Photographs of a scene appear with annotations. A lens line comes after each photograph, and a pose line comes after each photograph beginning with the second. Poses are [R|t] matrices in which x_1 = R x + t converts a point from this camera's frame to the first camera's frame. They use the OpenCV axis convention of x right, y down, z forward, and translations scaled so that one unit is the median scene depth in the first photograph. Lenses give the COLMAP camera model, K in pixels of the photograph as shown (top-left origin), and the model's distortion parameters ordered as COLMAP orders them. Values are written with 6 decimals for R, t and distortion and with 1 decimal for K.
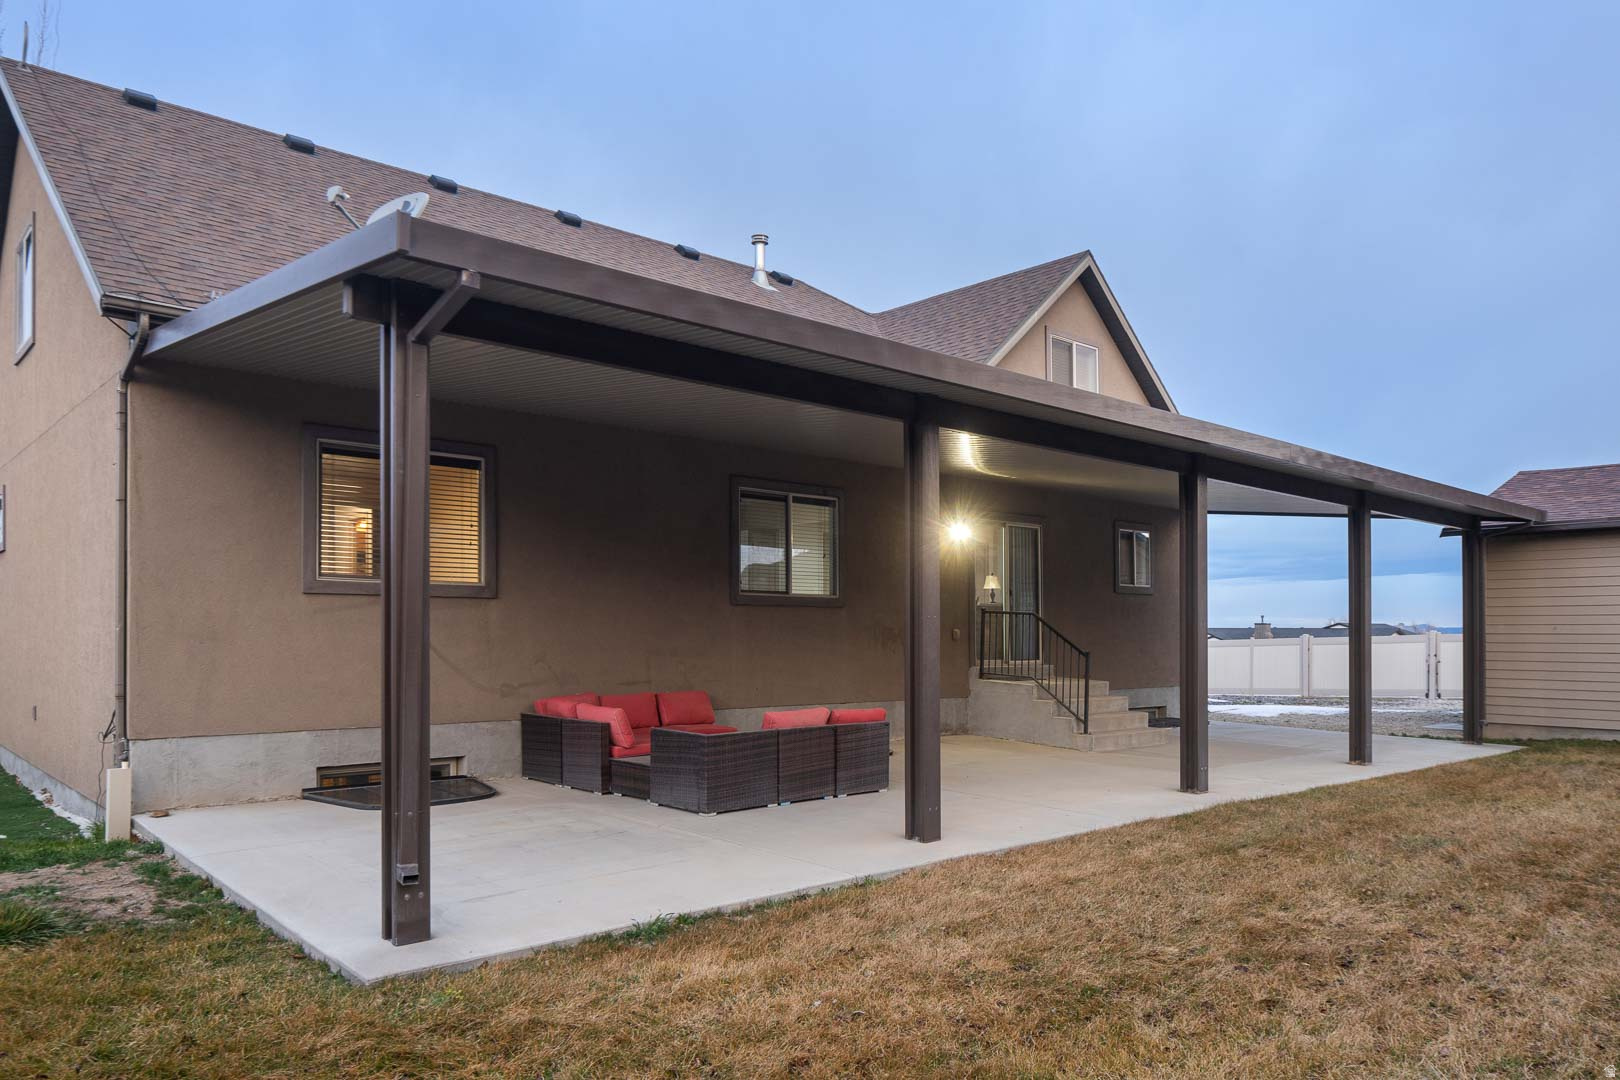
lens RADIAL K [[1097.1, 0, 807.9], [0, 1097.1, 607.9], [0, 0, 1]] dist [-0.023379, 0.000258]
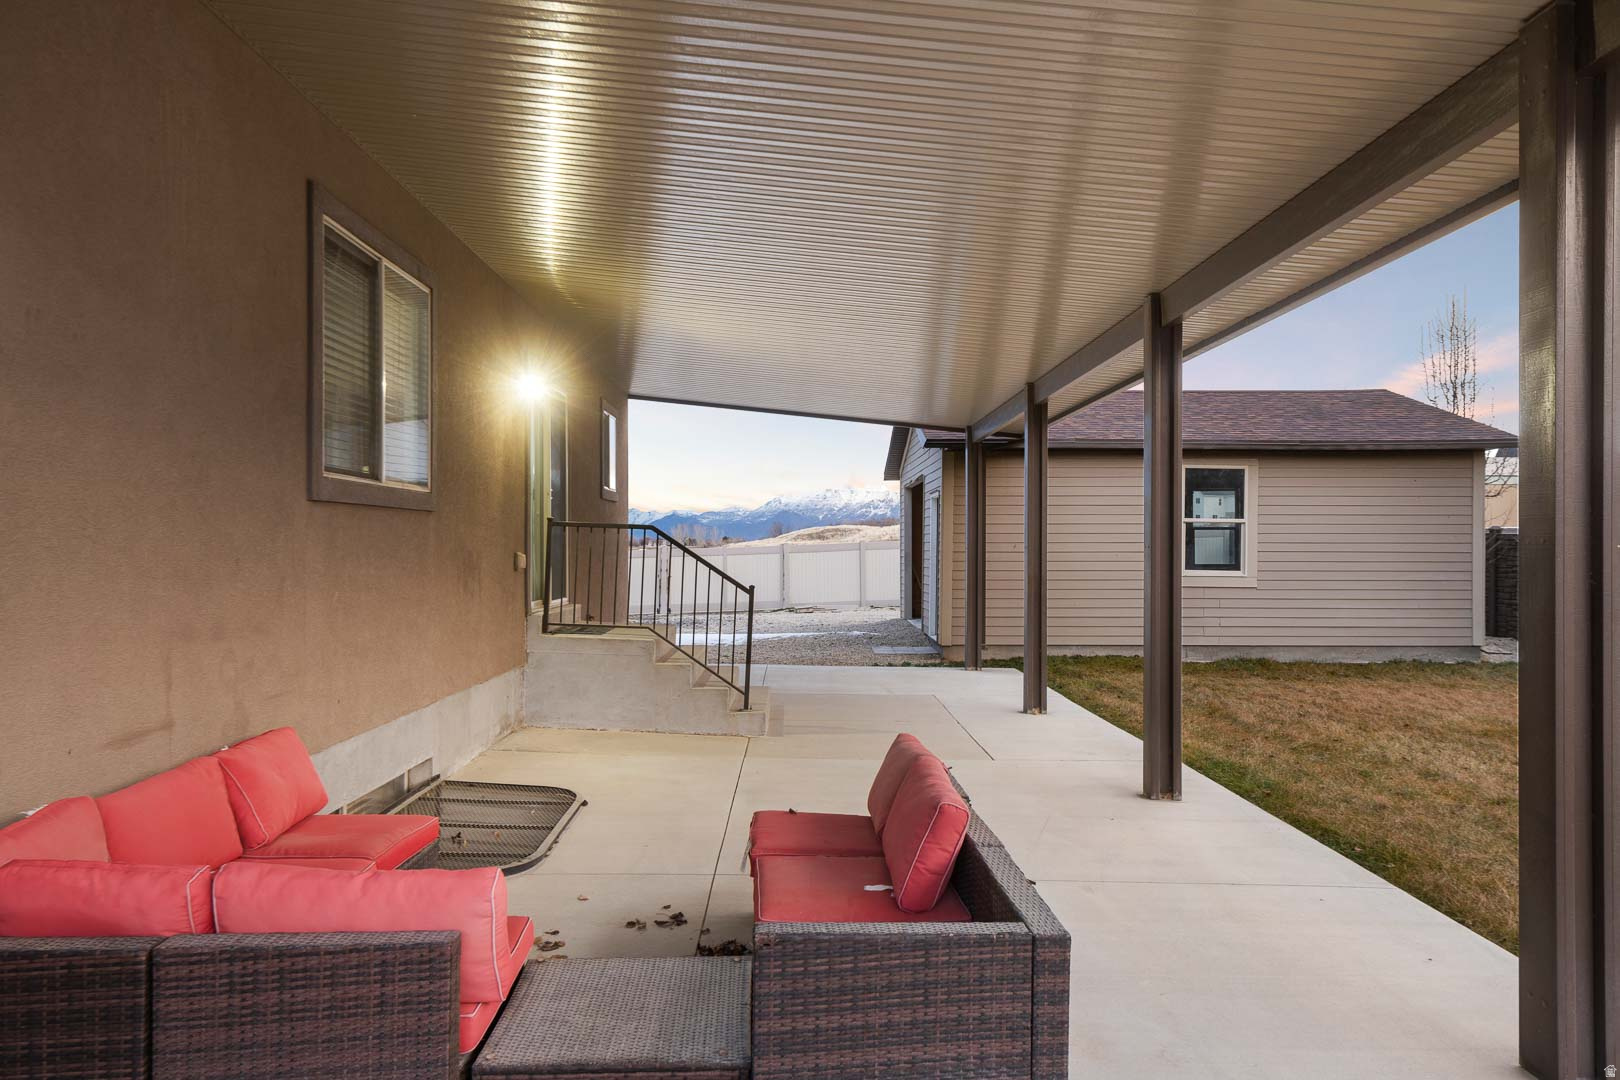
lens RADIAL K [[1097.1, 0, 807.9], [0, 1097.1, 607.9], [0, 0, 1]] dist [-0.023379, 0.000258]
pose [[0.661304, -0.048176, 0.748569, -0.205559], [-0.009237, 0.997337, 0.072346, 0.004915], [-0.750061, -0.054757, 0.659098, 0.499831]]
